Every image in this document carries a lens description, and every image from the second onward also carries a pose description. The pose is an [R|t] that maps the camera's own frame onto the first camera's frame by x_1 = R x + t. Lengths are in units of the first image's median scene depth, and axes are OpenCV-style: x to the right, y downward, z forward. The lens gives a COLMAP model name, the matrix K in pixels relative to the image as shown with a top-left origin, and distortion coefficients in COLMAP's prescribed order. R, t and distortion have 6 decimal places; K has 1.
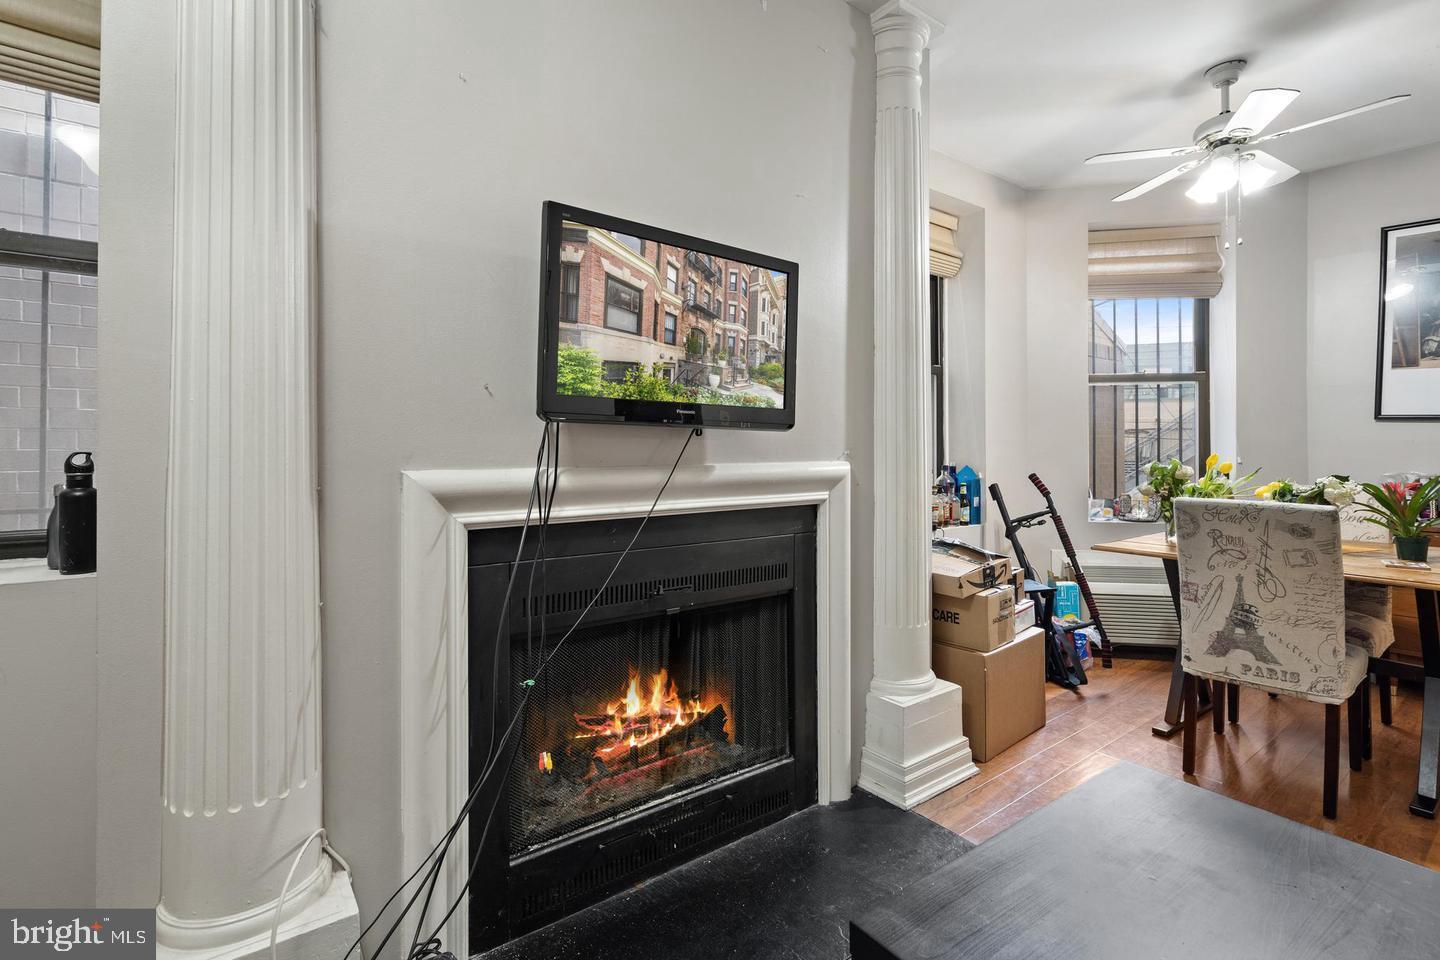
lens RADIAL K [[676.1, 0, 715.3], [0, 676.1, 438.3], [0, 0, 1]] dist [0.001388, 0.000427]
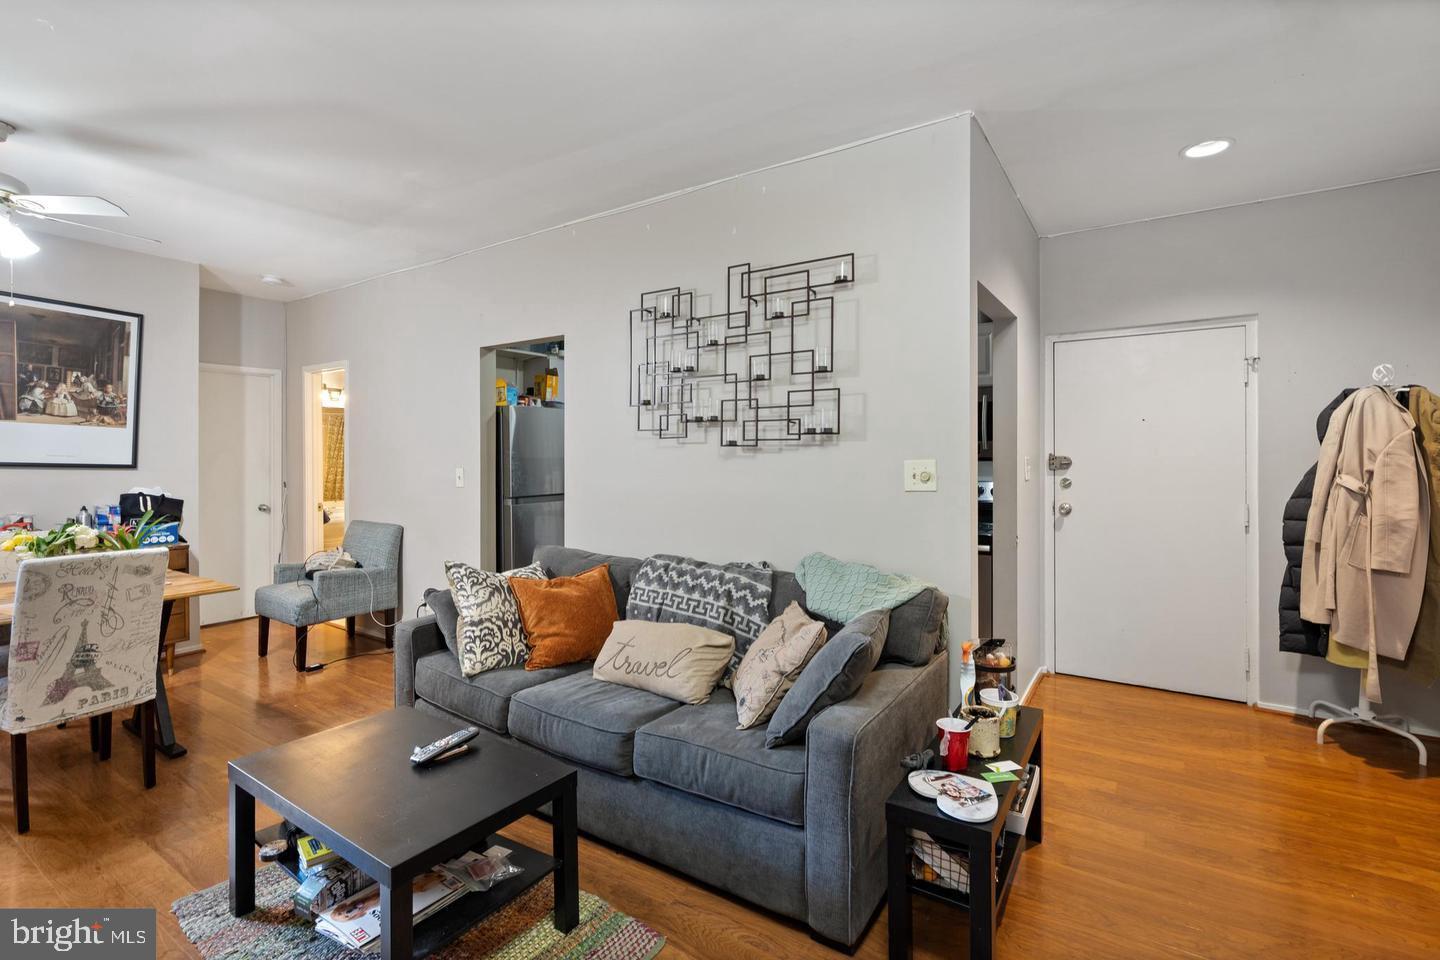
lens RADIAL K [[653.0, 0, 714.4], [0, 653.0, 453.8], [0, 0, 1]] dist [-0.000880, -0.000109]
pose [[-0.336442, 0.004065, 0.941695, -0.510248], [-0.009308, 0.999927, -0.007642, -0.064974], [-0.941658, -0.011337, -0.336380, 0.324091]]
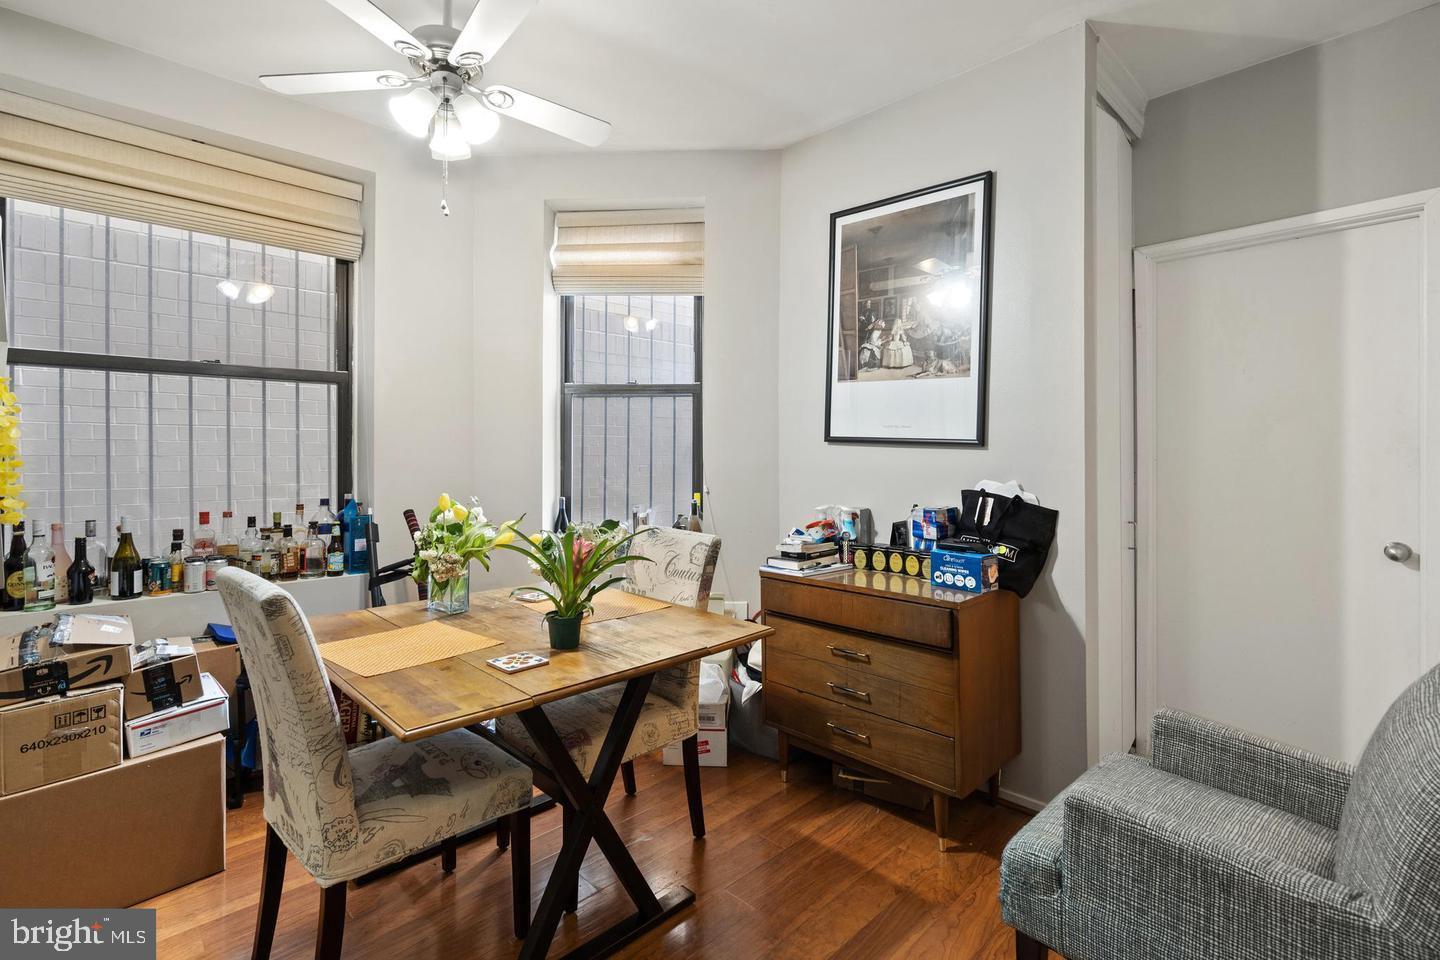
lens RADIAL K [[668.0, 0, 727.8], [0, 668.0, 452.7], [0, 0, 1]] dist [0.000273, 0.000531]
pose [[0.992771, -0.001820, 0.120009, 0.988313], [-0.000035, 0.999881, 0.015453, -0.034694], [-0.120023, -0.015345, 0.992652, 0.243340]]
